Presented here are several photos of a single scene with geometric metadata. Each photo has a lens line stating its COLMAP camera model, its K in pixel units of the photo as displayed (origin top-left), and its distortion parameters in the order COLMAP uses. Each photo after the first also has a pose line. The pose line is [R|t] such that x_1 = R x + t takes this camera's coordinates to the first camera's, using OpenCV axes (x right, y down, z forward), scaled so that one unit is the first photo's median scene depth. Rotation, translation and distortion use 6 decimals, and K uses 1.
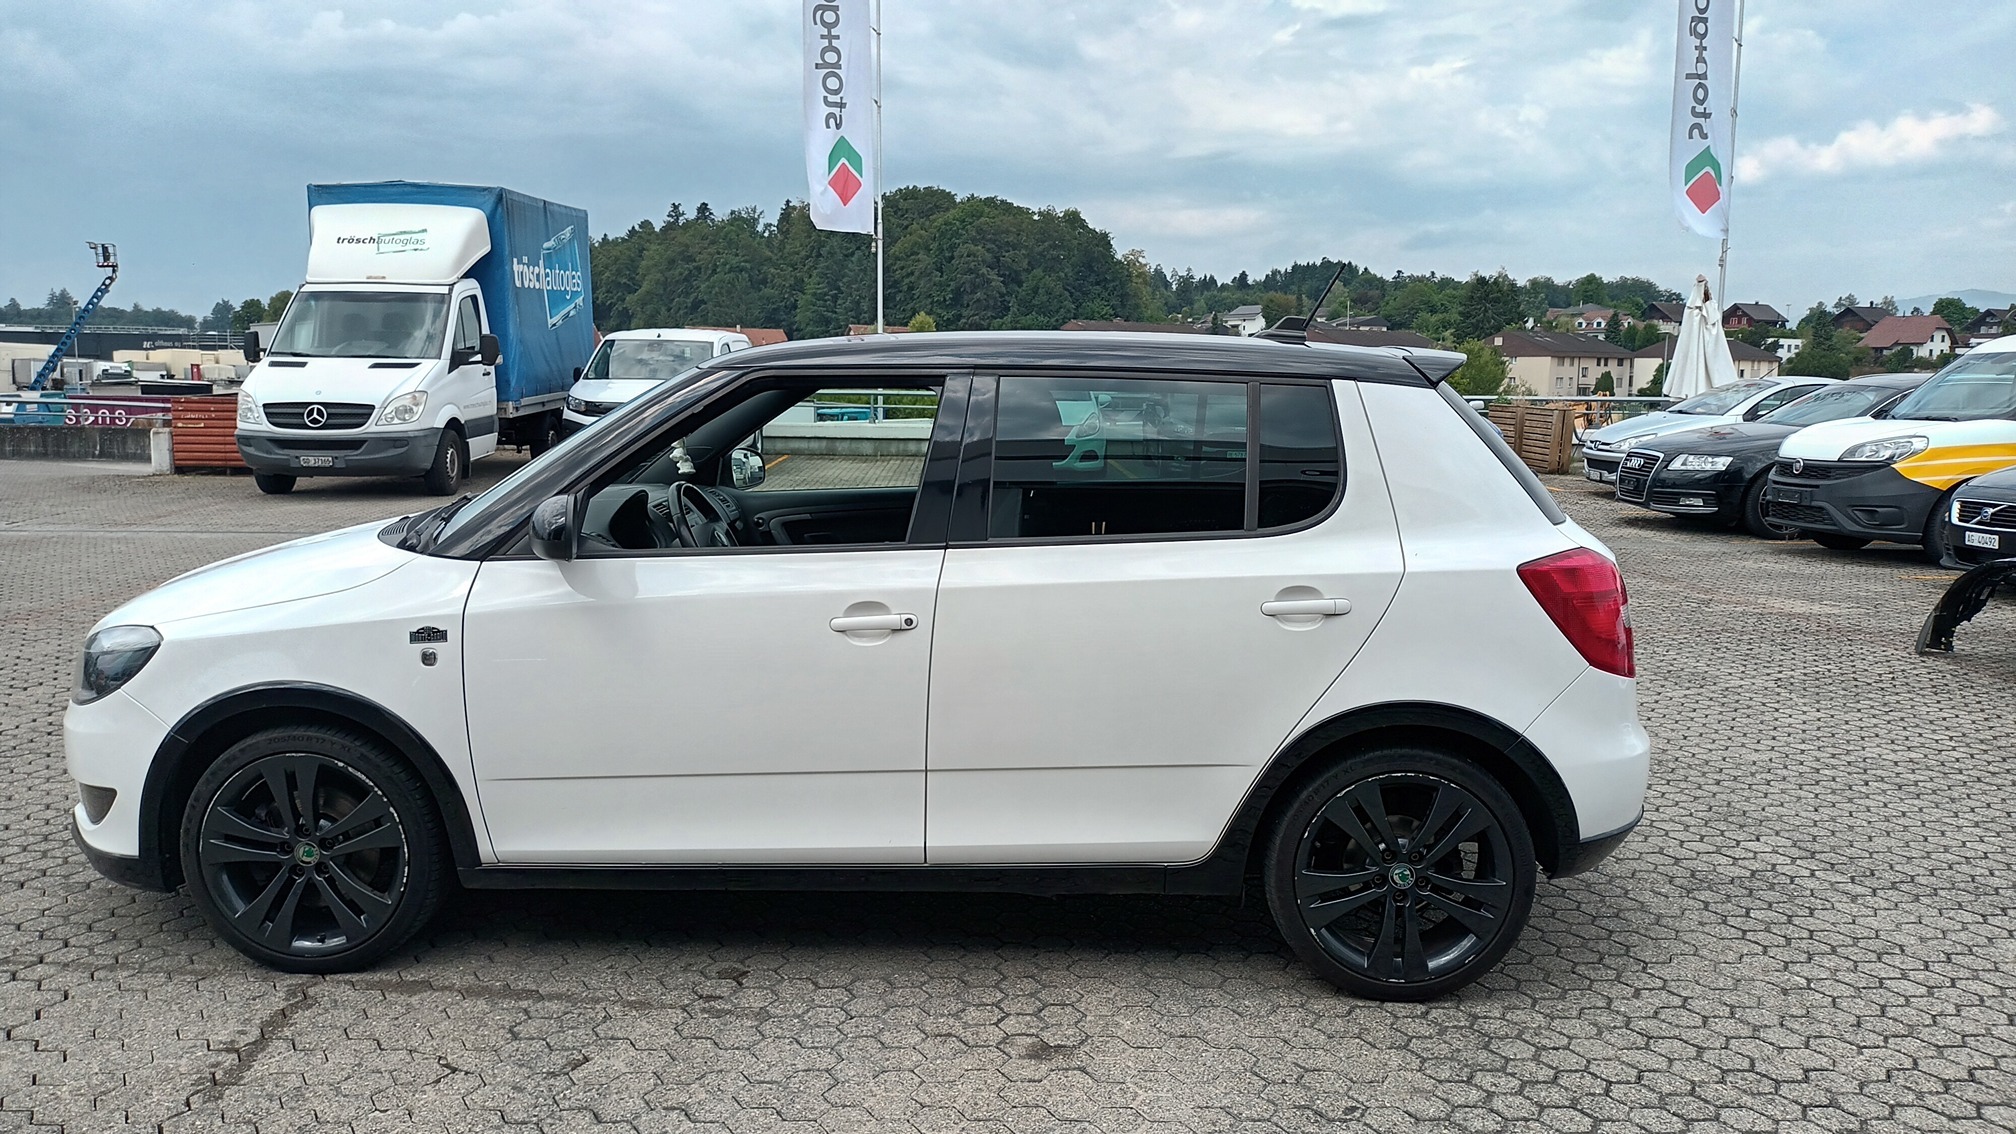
lens RADIAL K [[1505.0, 0, 995.2], [0, 1505.0, 550.5], [0, 0, 1]] dist [0.047933, -0.056983]
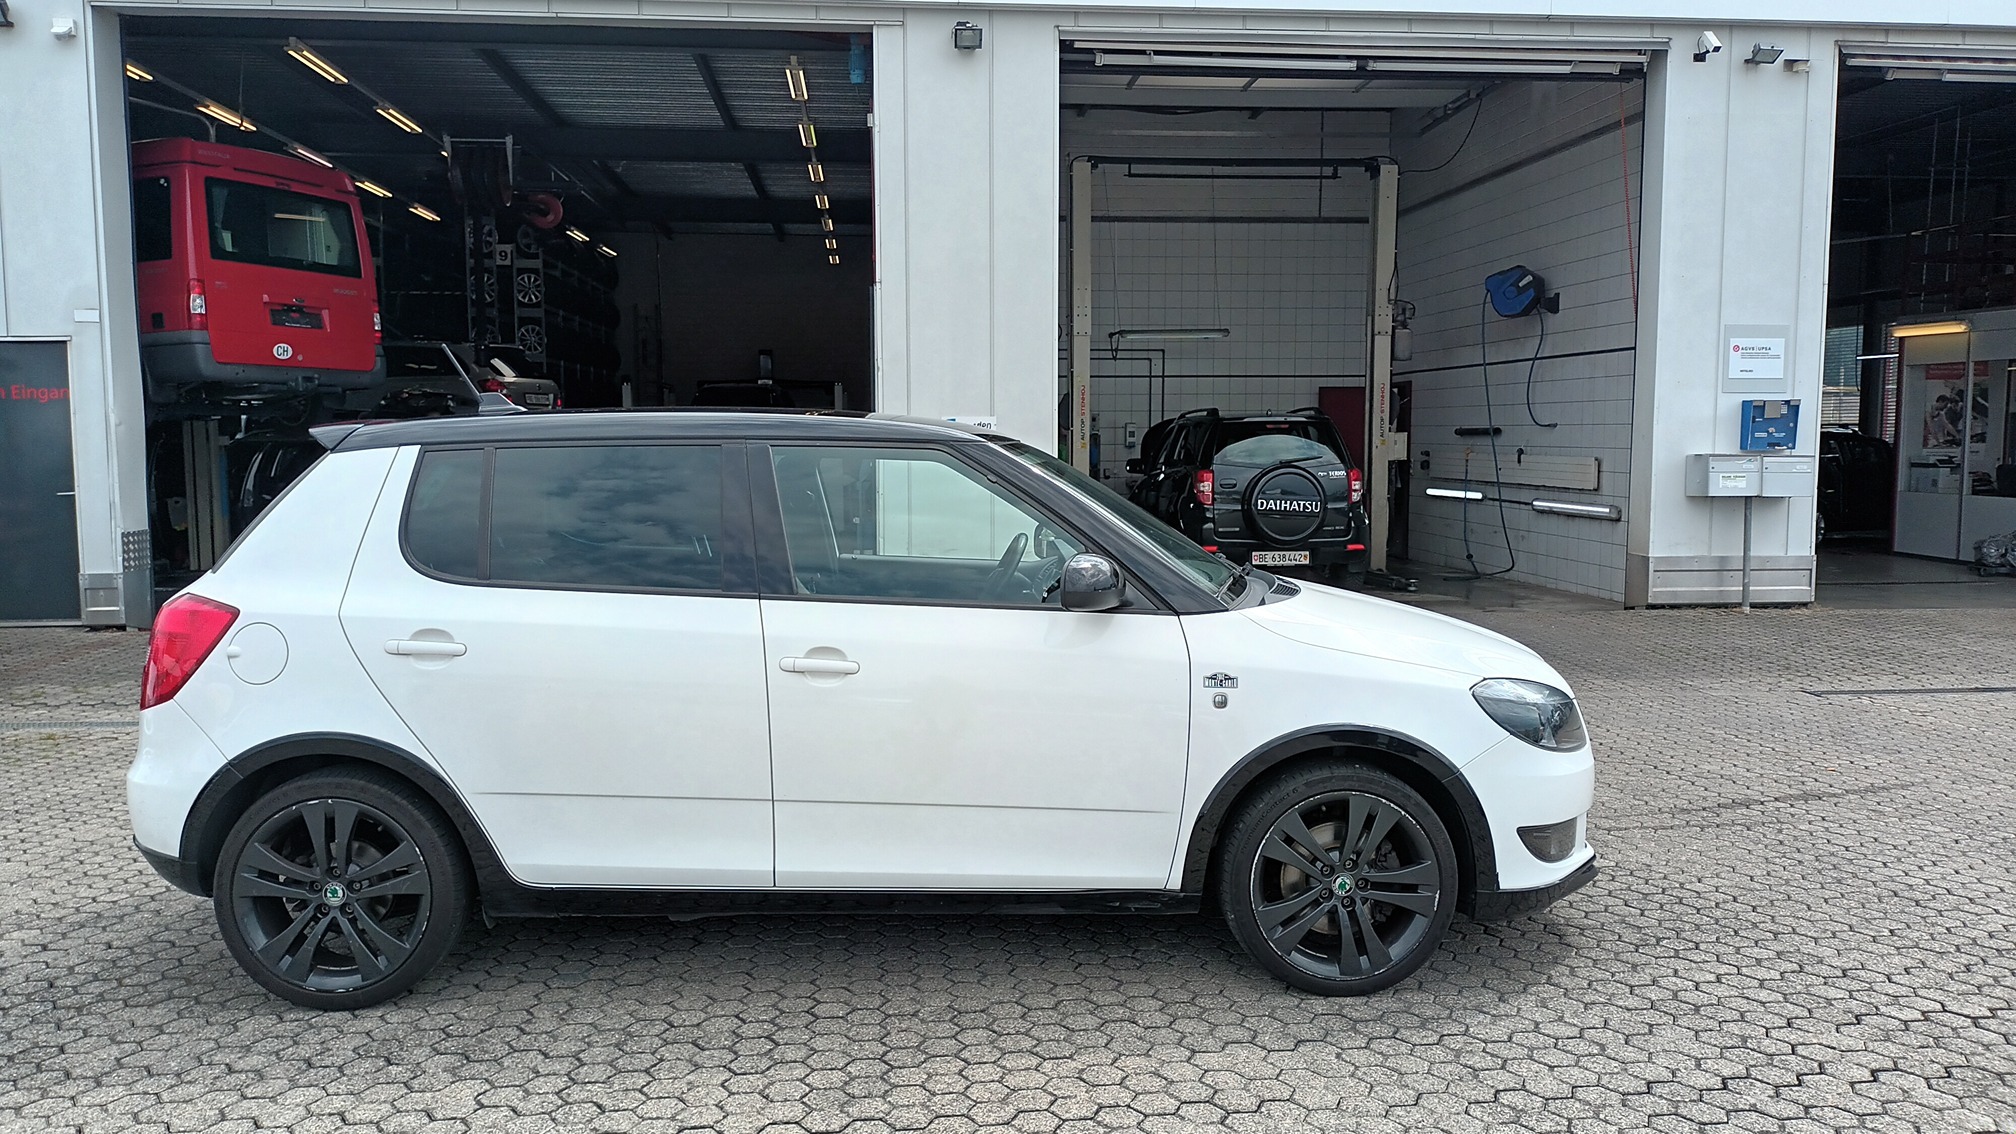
lens RADIAL K [[1505.0, 0, 1012.9], [0, 1505.0, 582.1], [0, 0, 1]] dist [0.047933, -0.056983]
pose [[-0.996687, -0.001347, -0.081326, -0.024793], [-0.019273, 0.975300, 0.220044, -0.072048], [0.079021, 0.220882, -0.972094, 0.568560]]
